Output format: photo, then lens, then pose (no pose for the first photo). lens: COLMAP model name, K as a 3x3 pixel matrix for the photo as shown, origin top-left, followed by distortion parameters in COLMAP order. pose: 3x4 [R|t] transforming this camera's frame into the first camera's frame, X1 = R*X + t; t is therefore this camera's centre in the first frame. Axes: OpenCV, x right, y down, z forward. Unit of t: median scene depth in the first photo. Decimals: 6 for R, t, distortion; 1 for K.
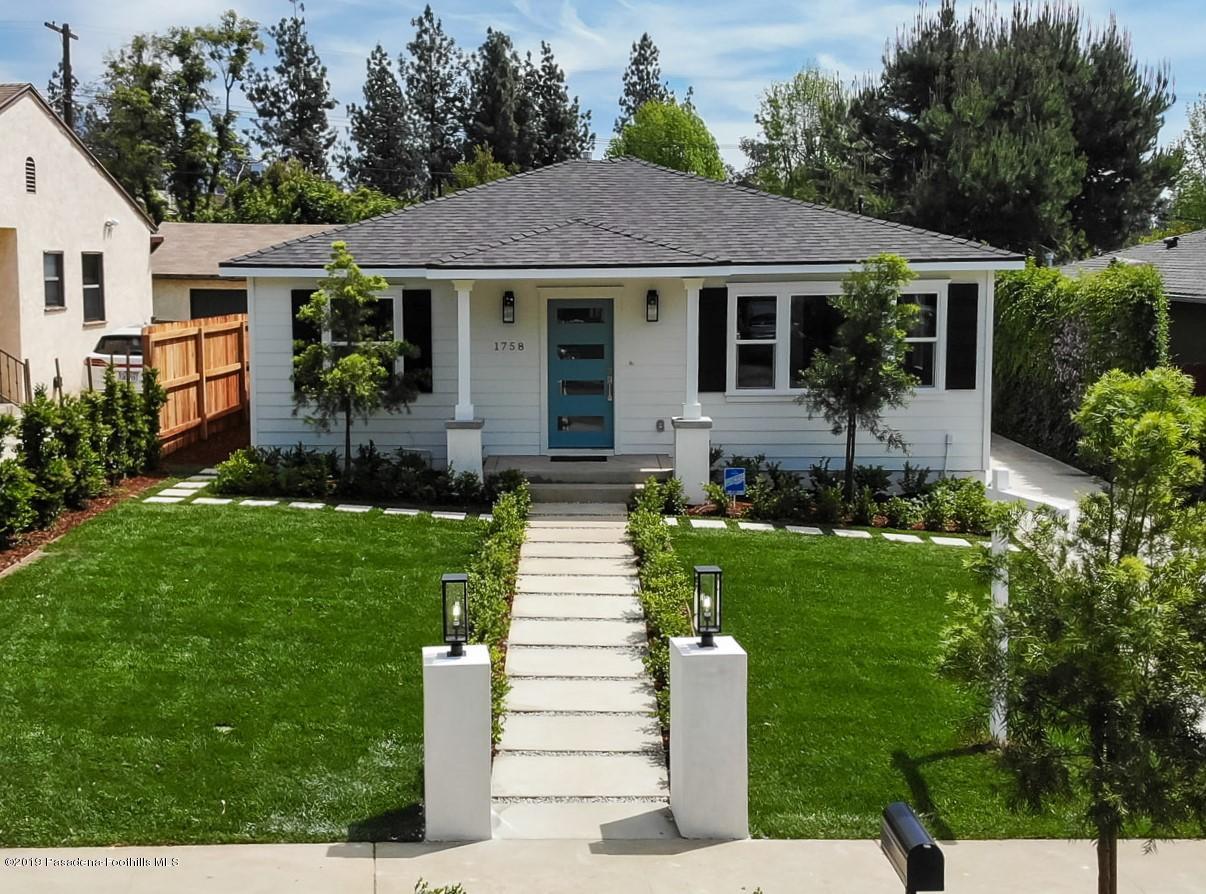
lens RADIAL K [[1447.2, 0, 527.0], [0, 1447.2, 404.6], [0, 0, 1]] dist [0.133418, -0.424901]
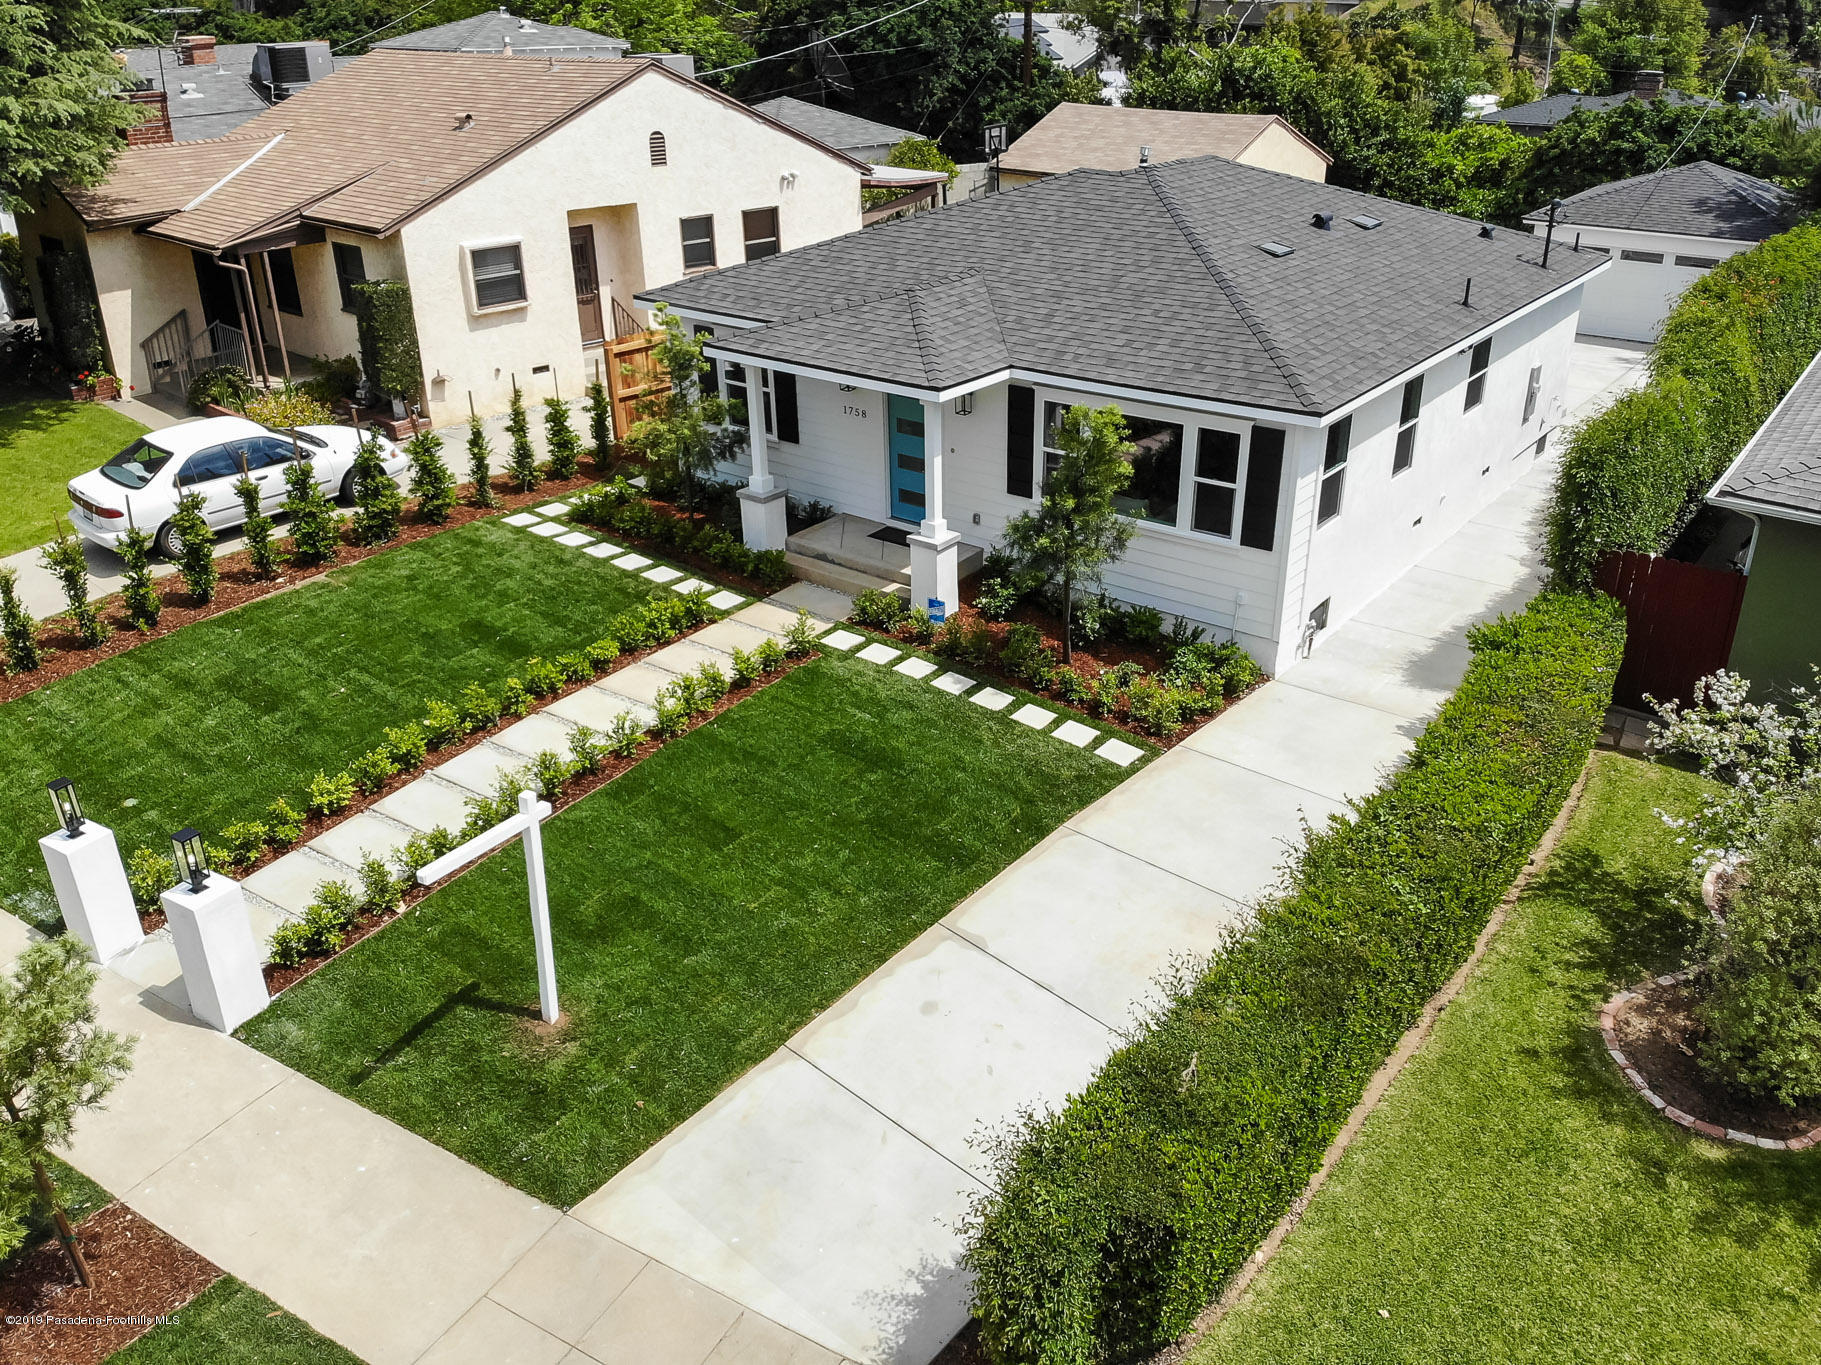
lens RADIAL K [[1396.1, 0, 971.5], [0, 1396.1, 663.3], [0, 0, 1]] dist [0.068014, -0.181701]
pose [[0.833890, 0.245966, -0.494094, 0.575743], [-0.066038, 0.933242, 0.353127, -0.224637], [0.547966, -0.261840, 0.794464, 0.230518]]
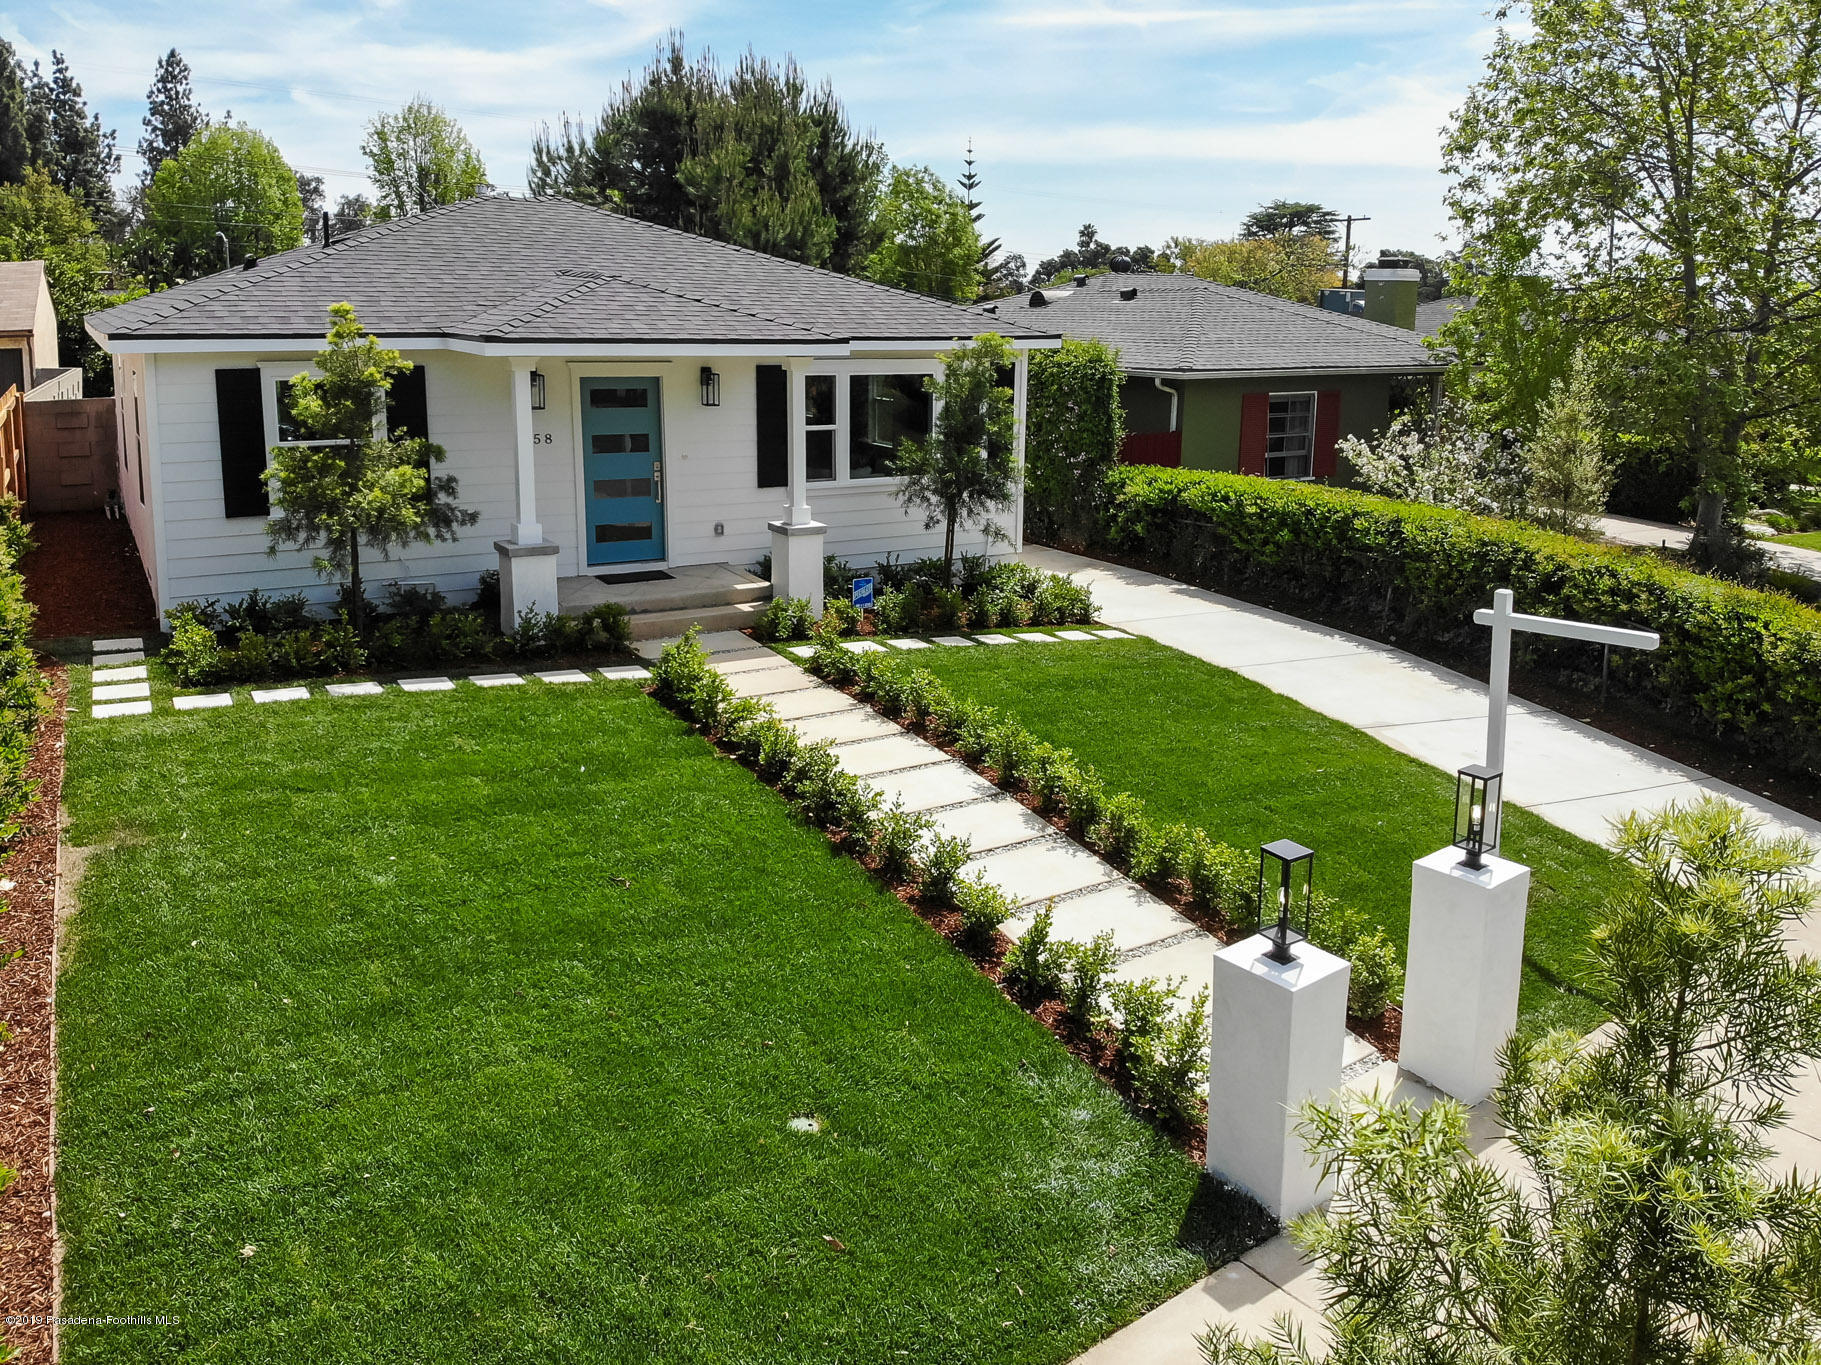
lens RADIAL K [[1379.4, 0, 912.2], [0, 1379.4, 576.0], [0, 0, 1]] dist [0.004036, -0.120065]
pose [[0.827752, -0.088694, 0.554040, -0.260049], [0.034132, 0.993558, 0.108060, -0.041130], [-0.560056, -0.070536, 0.825447, 0.275493]]
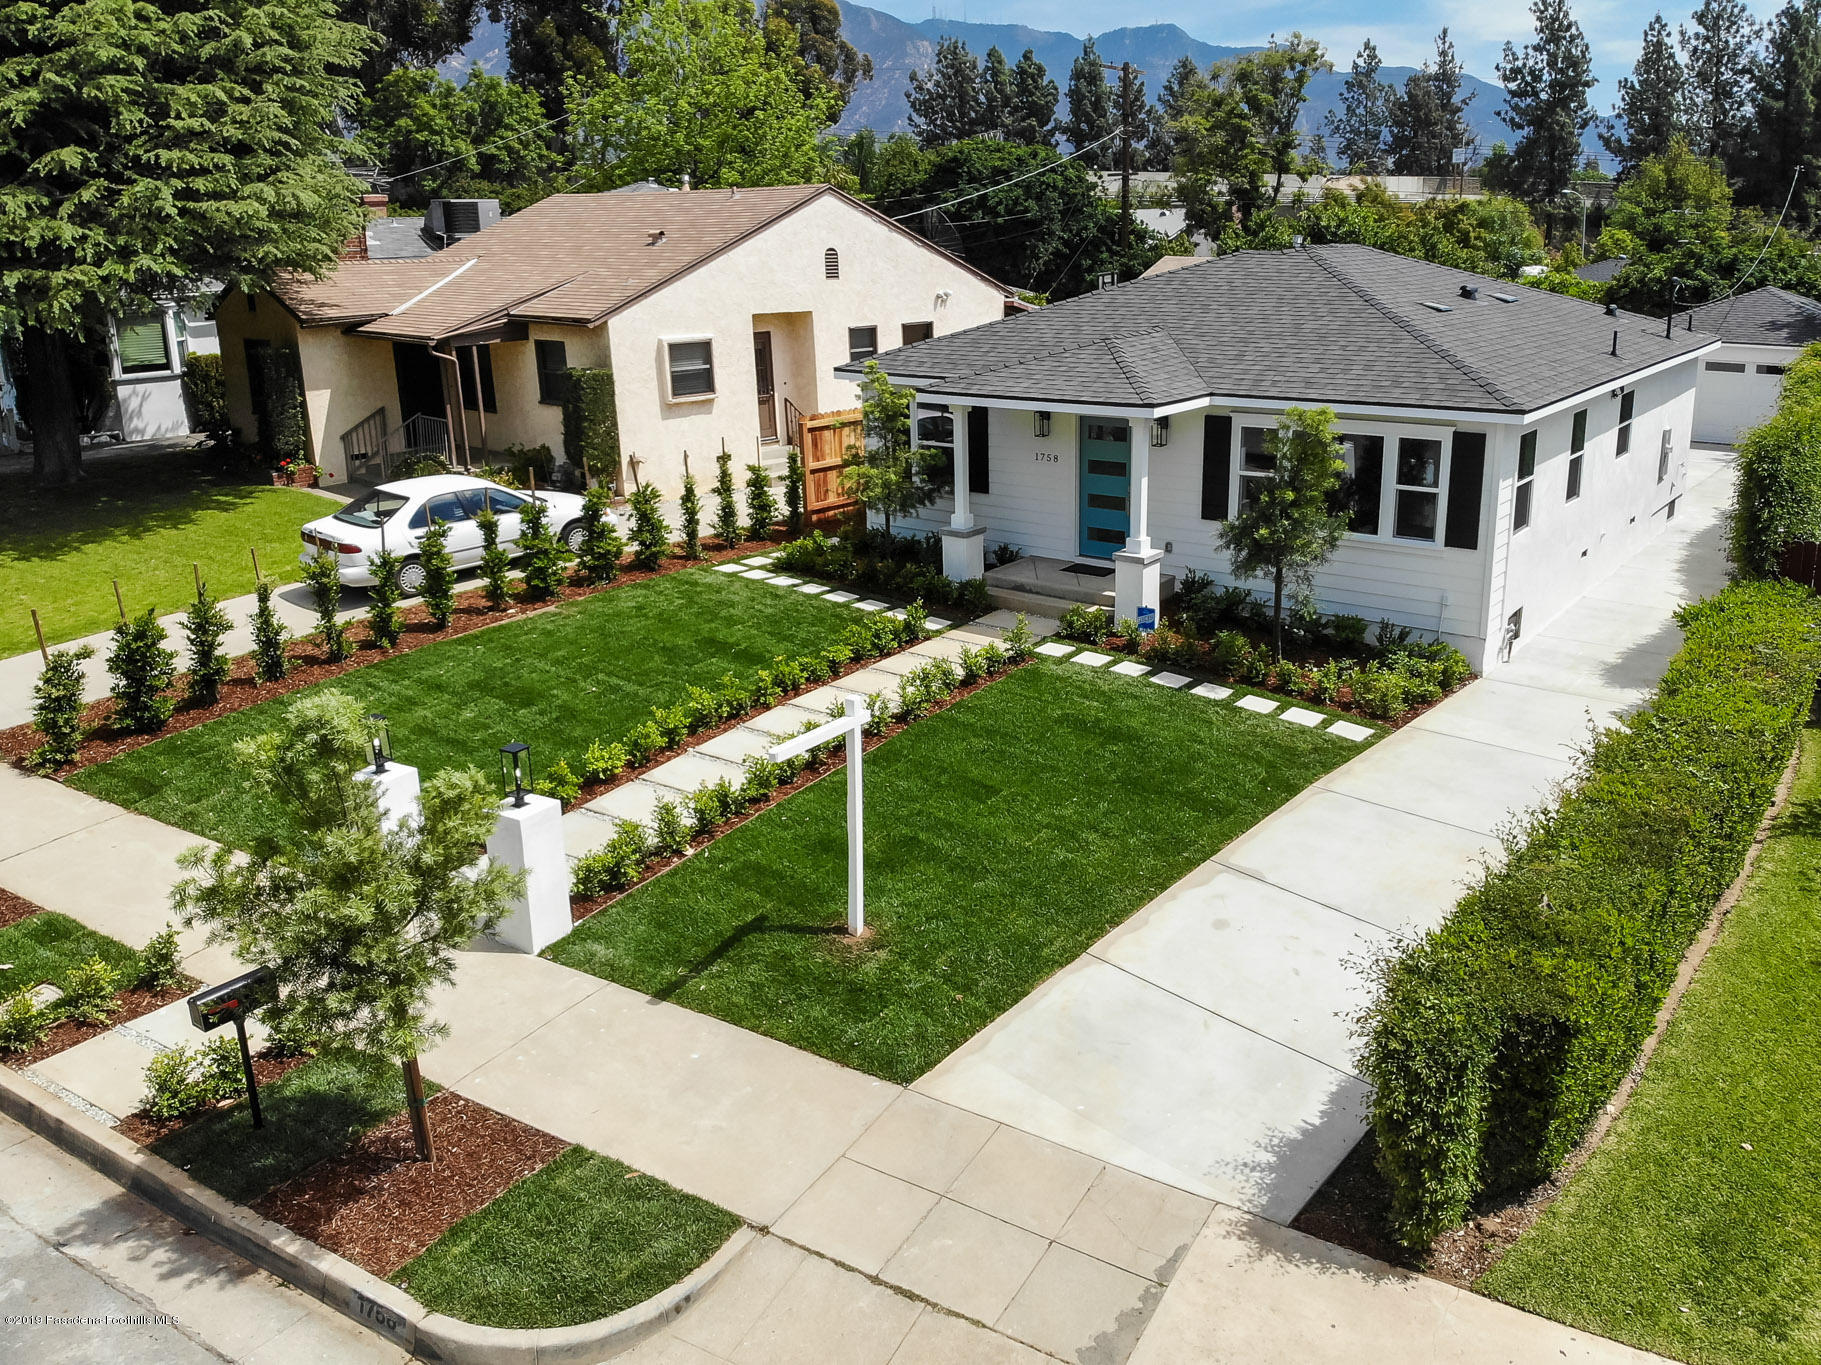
lens RADIAL K [[1357.9, 0, 1016.2], [0, 1357.9, 632.4], [0, 0, 1]] dist [0.154873, -0.354764]
pose [[0.834186, 0.154290, -0.529461, 0.525041], [-0.053276, 0.978122, 0.201095, -0.116363], [0.548904, -0.139543, 0.824155, 0.134071]]
